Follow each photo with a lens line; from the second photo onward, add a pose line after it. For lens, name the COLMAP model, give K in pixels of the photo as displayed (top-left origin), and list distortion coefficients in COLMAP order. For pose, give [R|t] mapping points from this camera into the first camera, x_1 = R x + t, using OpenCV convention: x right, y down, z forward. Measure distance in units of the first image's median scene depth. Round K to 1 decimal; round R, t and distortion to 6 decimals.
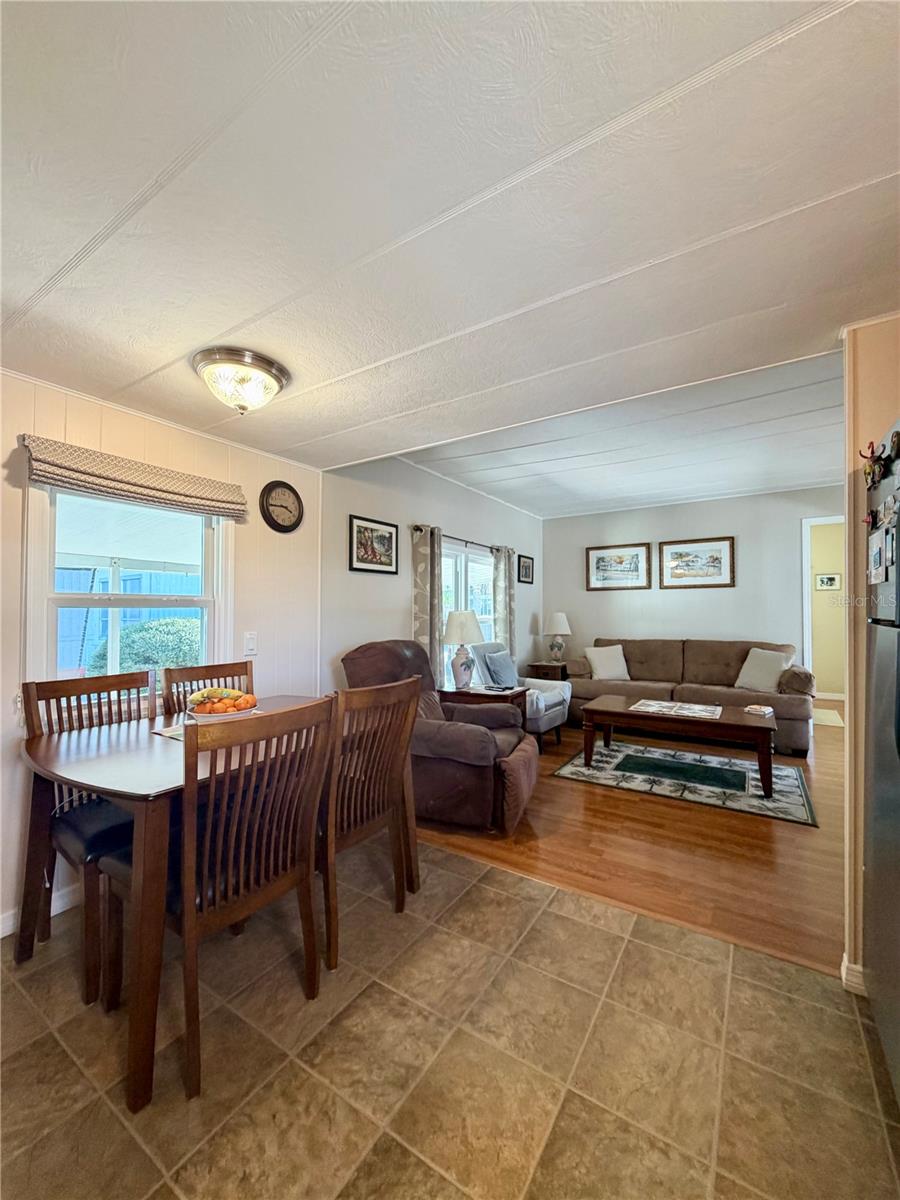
lens RADIAL K [[480.3, 0, 449.2], [0, 480.3, 603.8], [0, 0, 1]] dist [0.002537, 0.000409]
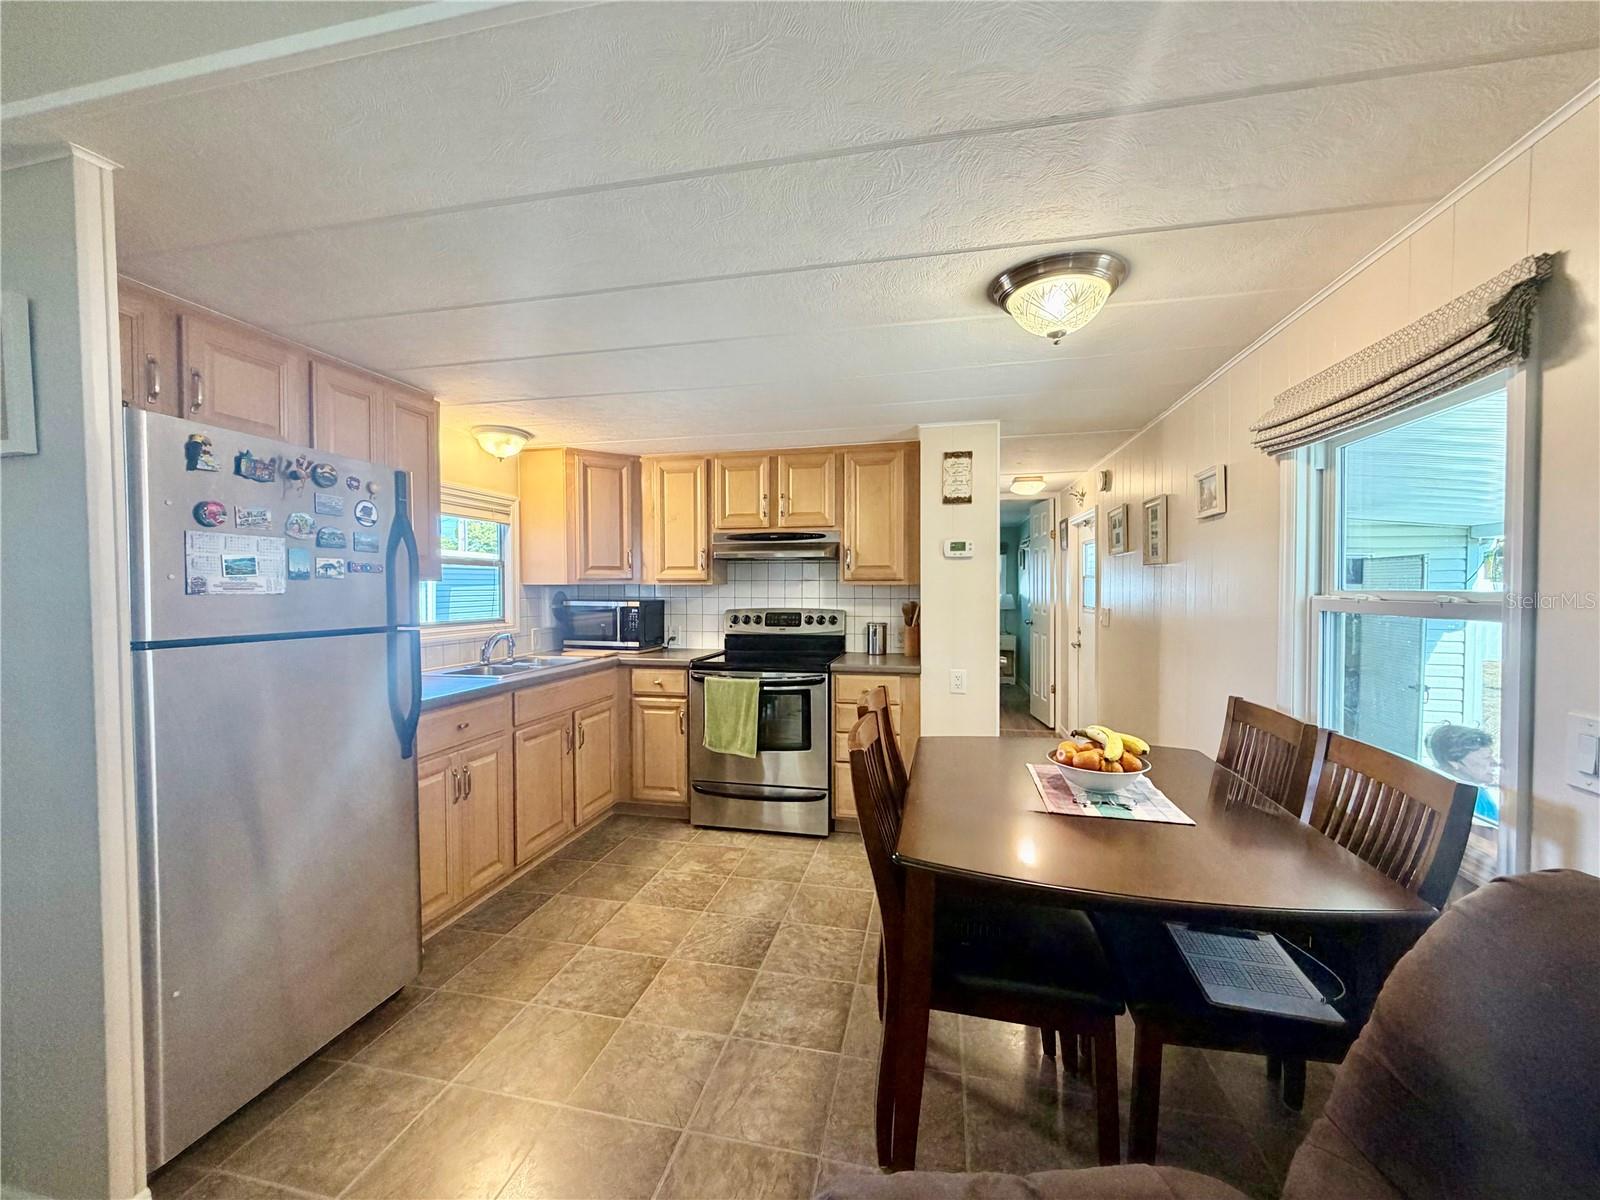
lens RADIAL K [[640.4, 0, 798.6], [0, 640.4, 602.2], [0, 0, 1]] dist [0.002537, 0.000409]
pose [[-0.935365, 0.011324, -0.353502, 0.236057], [0.007385, 0.999895, 0.012491, -0.024094], [0.353606, 0.009073, -0.935350, 1.570876]]
